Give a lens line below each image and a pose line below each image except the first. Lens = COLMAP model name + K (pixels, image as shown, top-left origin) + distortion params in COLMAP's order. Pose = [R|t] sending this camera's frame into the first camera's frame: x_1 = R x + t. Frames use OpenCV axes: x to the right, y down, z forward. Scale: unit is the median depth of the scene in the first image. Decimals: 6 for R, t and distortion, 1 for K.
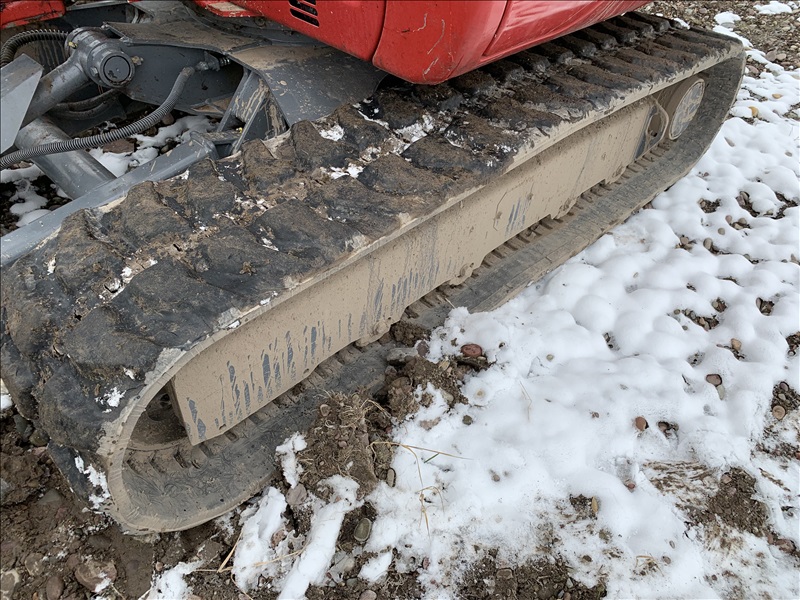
lens RADIAL K [[609.5, 0, 398.1], [0, 609.5, 296.4], [0, 0, 1]] dist [0.037319, -0.045178]
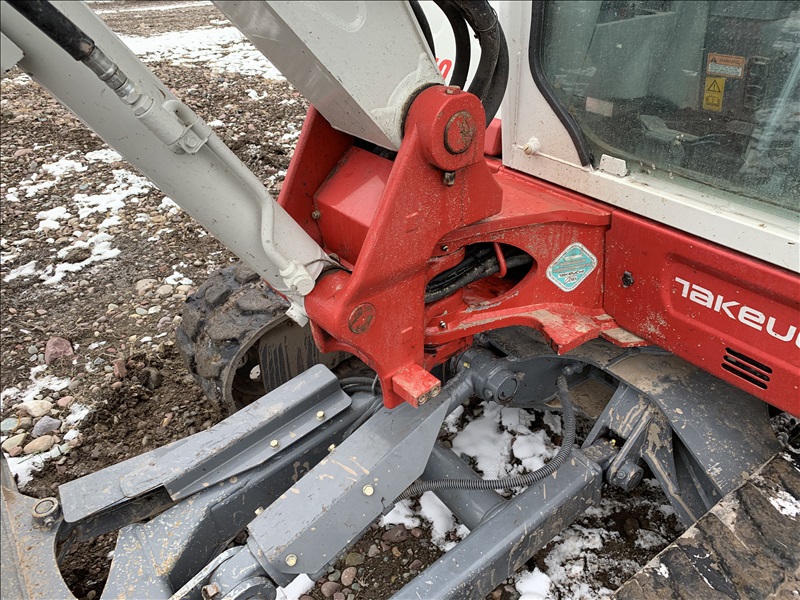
lens RADIAL K [[609.5, 0, 398.1], [0, 609.5, 296.4], [0, 0, 1]] dist [0.037319, -0.045178]
pose [[0.982886, 0.025259, -0.182476, -0.451566], [-0.060173, 0.980242, -0.188428, -0.315187], [0.174111, 0.196184, 0.964986, -0.054492]]
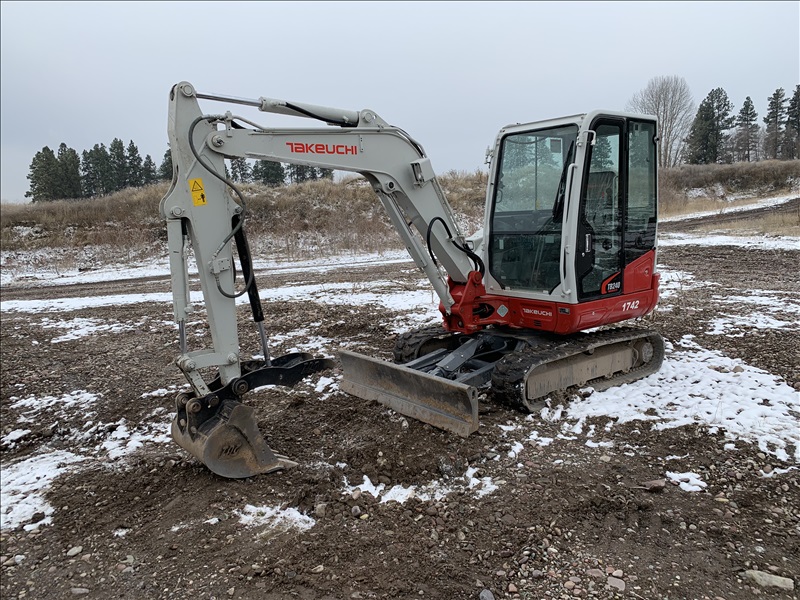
lens RADIAL K [[596.3, 0, 385.4], [0, 596.3, 285.4], [0, 0, 1]] dist [0.025636, -0.031910]
pose [[0.981867, -0.074835, -0.174172, -0.426110], [-0.037773, 0.823123, -0.566605, 1.737354], [0.185767, 0.562910, 0.805371, -2.776734]]
